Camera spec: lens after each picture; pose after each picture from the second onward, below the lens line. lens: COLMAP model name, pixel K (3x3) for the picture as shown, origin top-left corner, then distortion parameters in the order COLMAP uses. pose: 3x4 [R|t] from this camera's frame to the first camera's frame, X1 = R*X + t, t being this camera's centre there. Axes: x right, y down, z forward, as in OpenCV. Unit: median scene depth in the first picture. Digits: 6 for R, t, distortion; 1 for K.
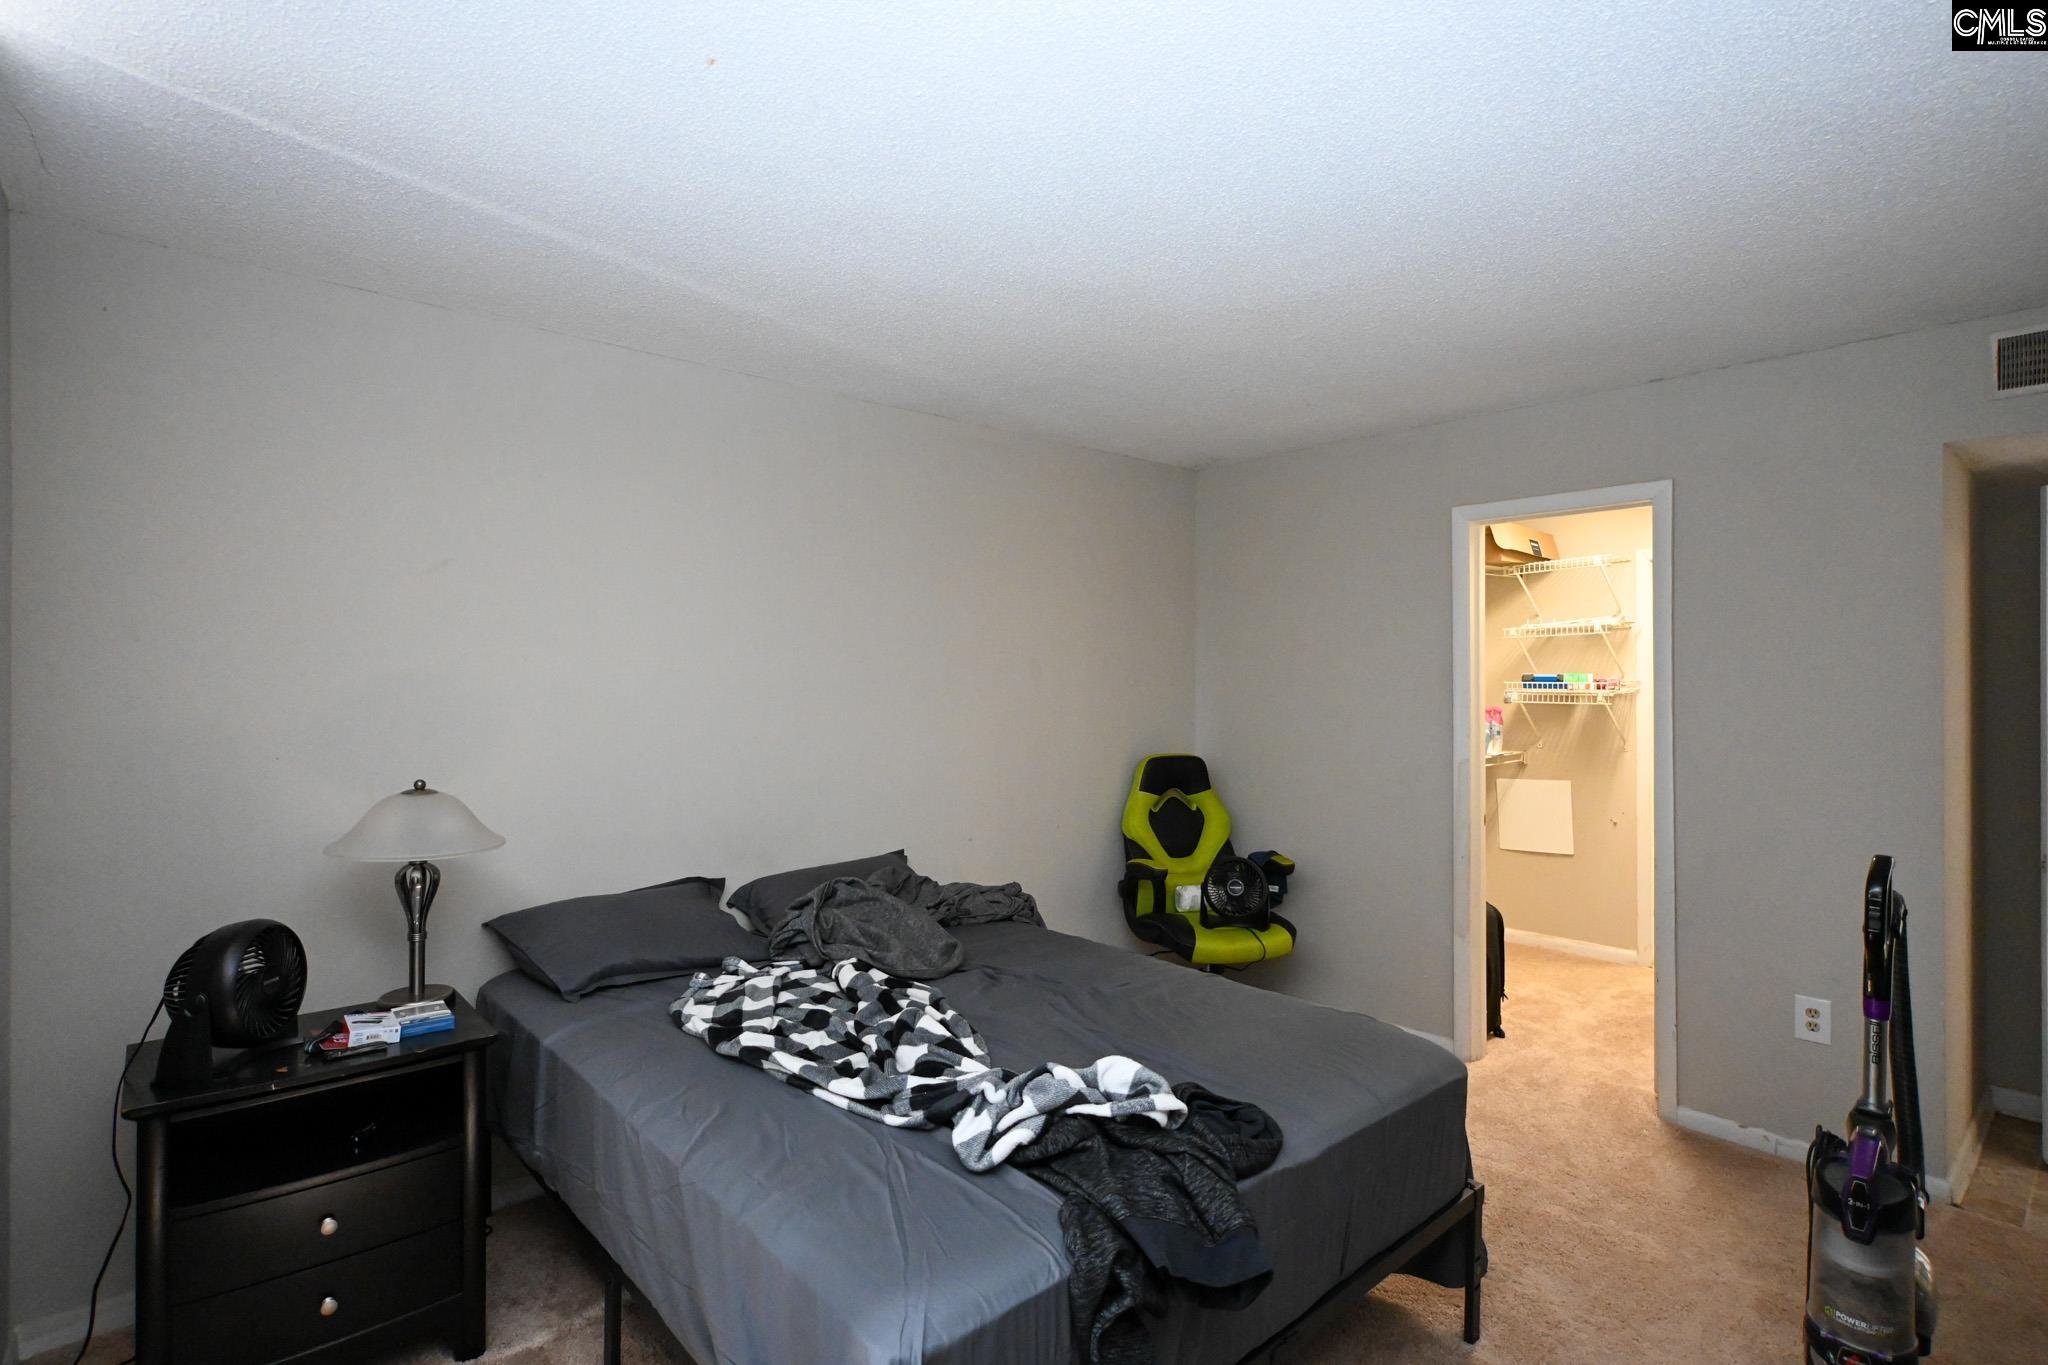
lens RADIAL K [[1018.9, 0, 1024.0], [0, 1018.9, 682.5], [0, 0, 1]] dist [-0.003554, 0.000410]
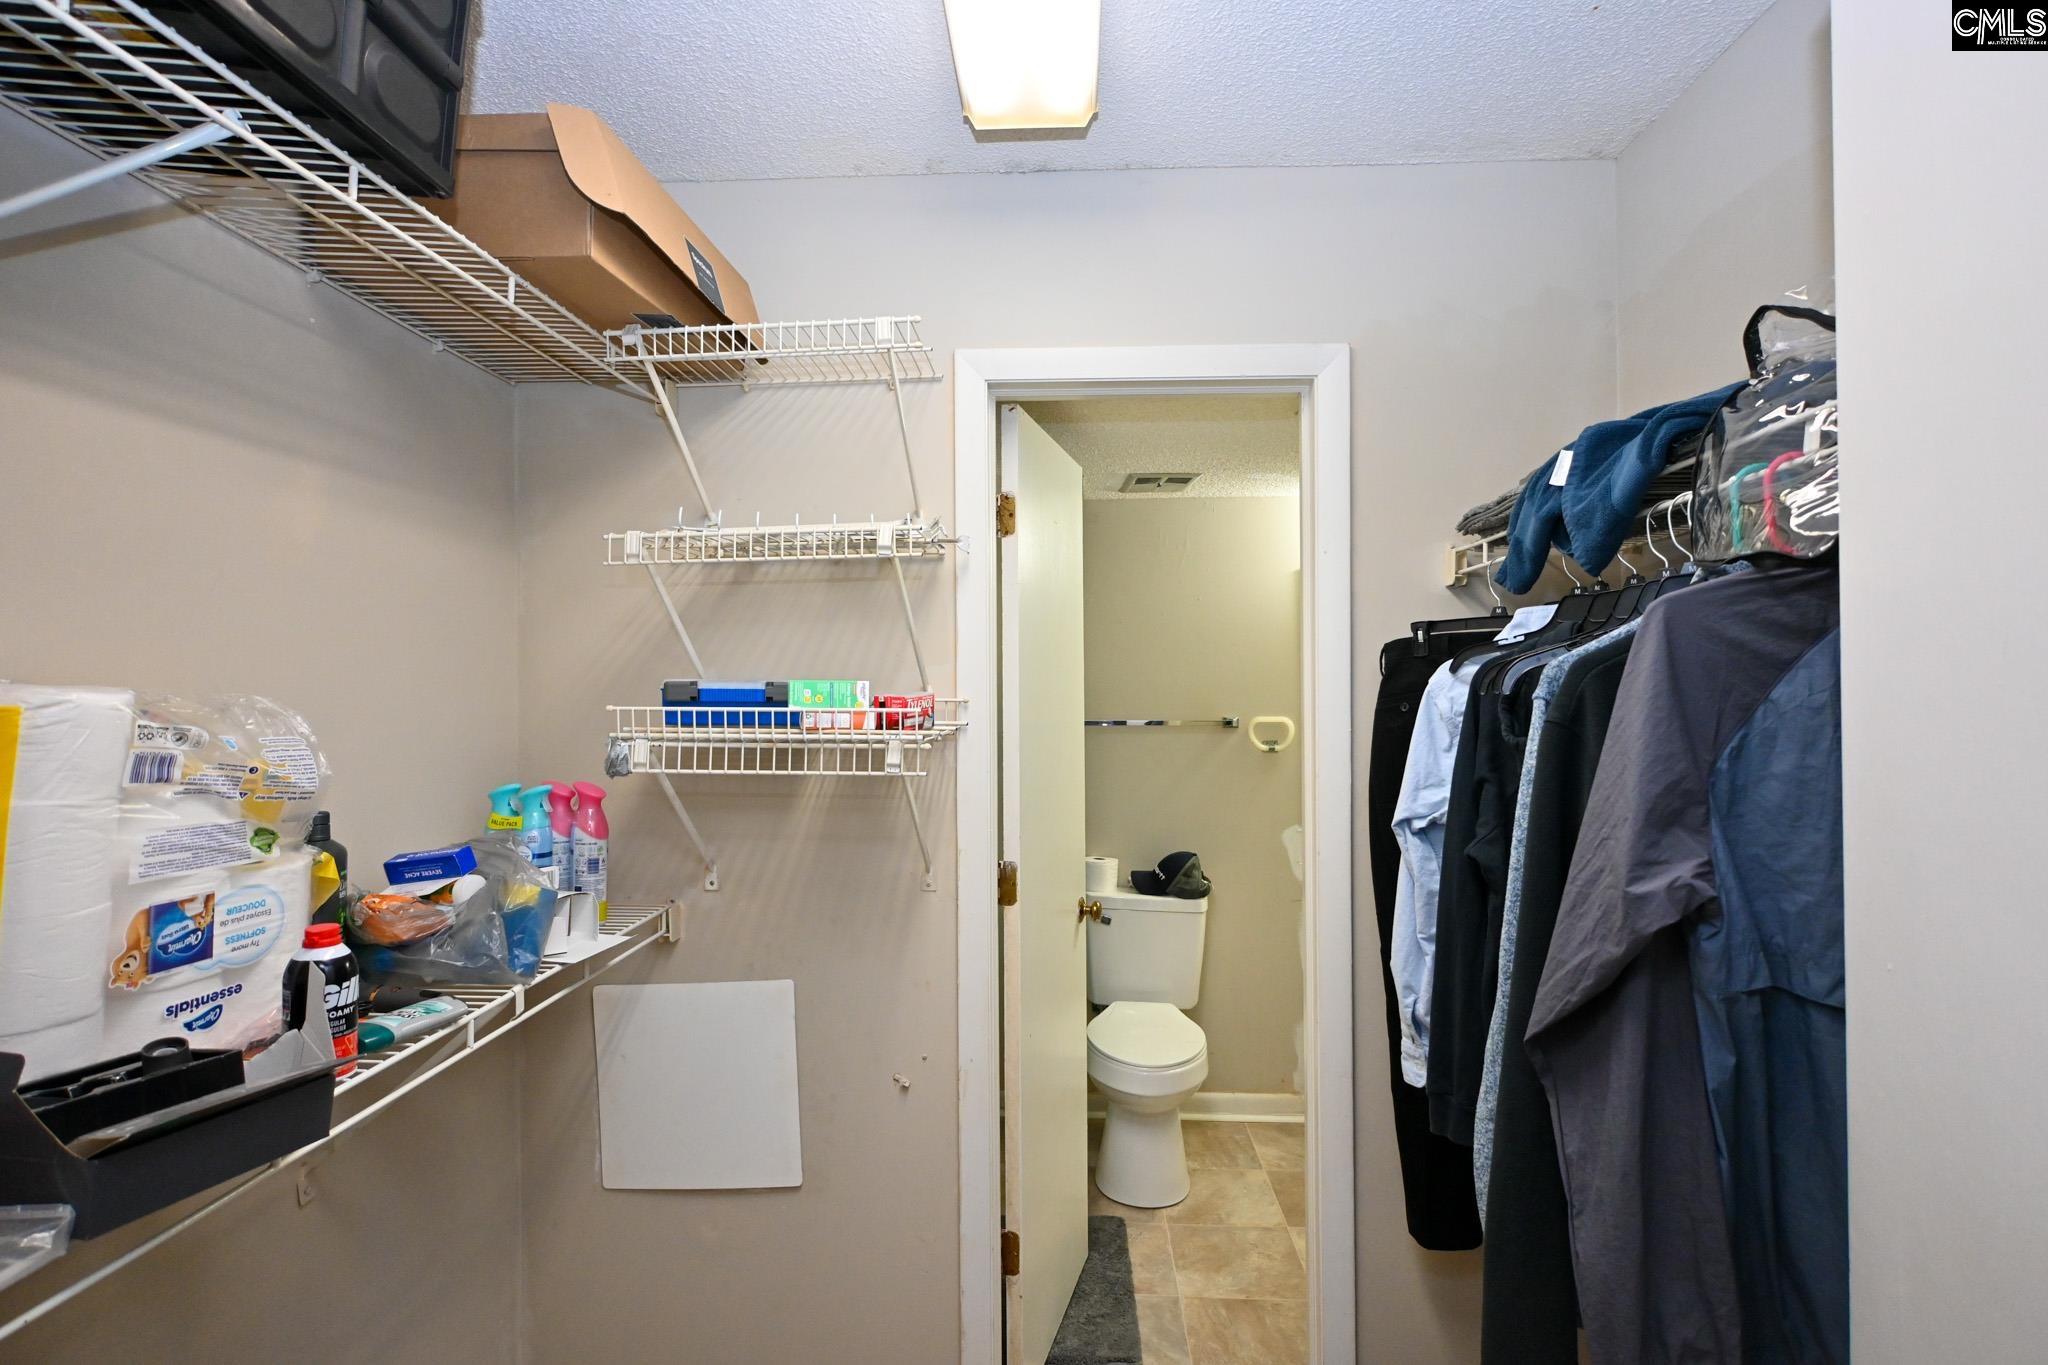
lens RADIAL K [[1018.9, 0, 1024.0], [0, 1018.9, 682.5], [0, 0, 1]] dist [-0.003554, 0.000410]
pose [[0.706126, 0.005473, 0.708065, 0.355526], [0.004846, 0.999909, -0.012561, -0.003591], [-0.708070, 0.012301, 0.706035, 0.719474]]
